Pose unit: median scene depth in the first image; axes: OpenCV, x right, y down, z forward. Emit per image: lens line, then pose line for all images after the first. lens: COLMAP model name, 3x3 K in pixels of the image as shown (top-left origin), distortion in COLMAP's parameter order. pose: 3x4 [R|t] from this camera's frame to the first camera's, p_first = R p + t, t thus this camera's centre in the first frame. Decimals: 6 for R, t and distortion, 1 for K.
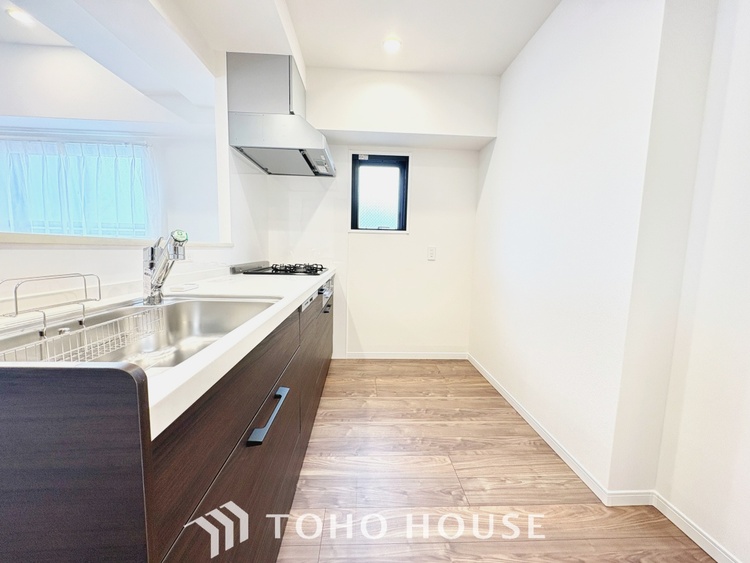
lens RADIAL K [[298.5, 0, 374.1], [0, 298.5, 281.7], [0, 0, 1]] dist [0.000143, 0.000117]
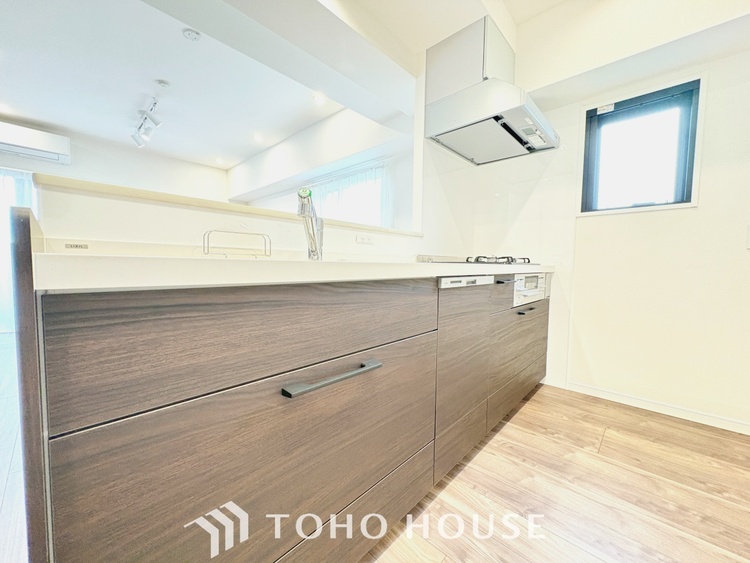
lens RADIAL K [[298.5, 0, 374.1], [0, 298.5, 281.7], [0, 0, 1]] dist [0.000143, 0.000117]
pose [[0.699411, 0.027100, -0.714205, 0.118108], [-0.074901, 0.996558, -0.035536, 0.072044], [0.710784, 0.078349, 0.699034, 0.170711]]
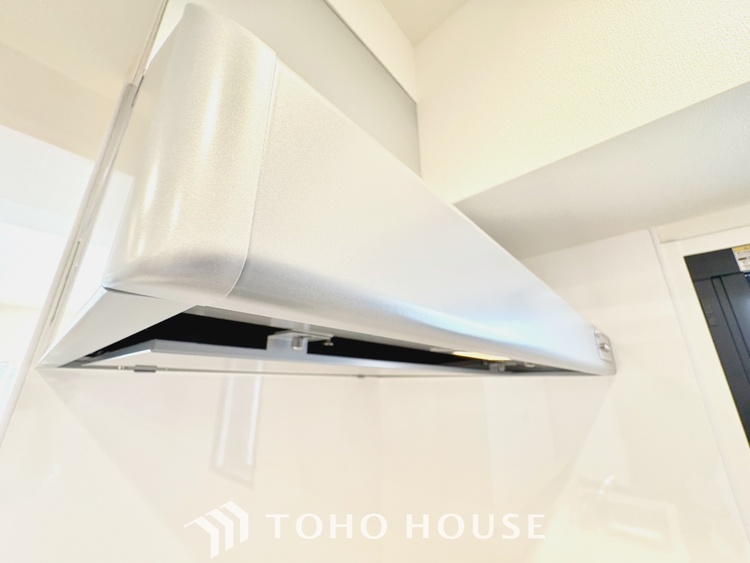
lens RADIAL K [[298.5, 0, 374.1], [0, 298.5, 281.7], [0, 0, 1]] dist [0.000143, 0.000117]
pose [[0.711276, -0.238409, -0.661246, -0.112717], [-0.067180, 0.913361, -0.401571, -0.373448], [0.699695, 0.330050, 0.633636, 0.860787]]
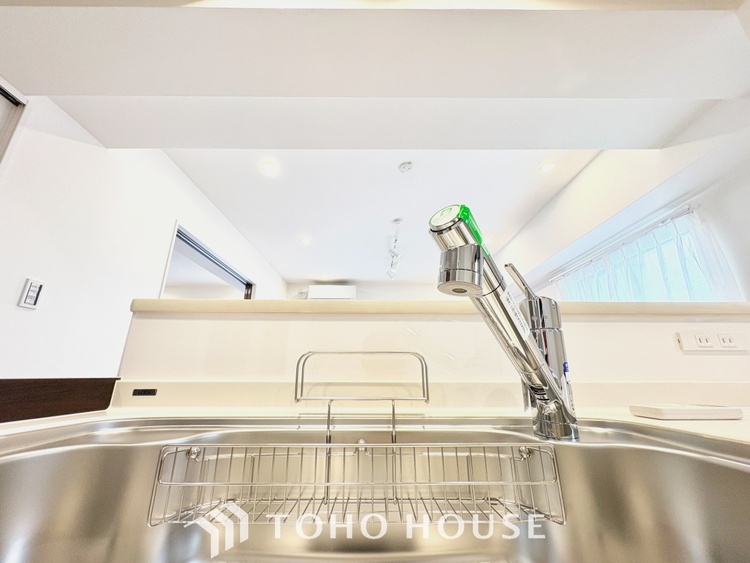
lens RADIAL K [[298.5, 0, 374.1], [0, 298.5, 281.7], [0, 0, 1]] dist [0.000143, 0.000117]
pose [[-0.039176, -0.322305, -0.945825, -0.130160], [-0.110237, 0.942168, -0.316493, 0.014714], [0.993133, 0.091866, -0.072441, 0.363229]]
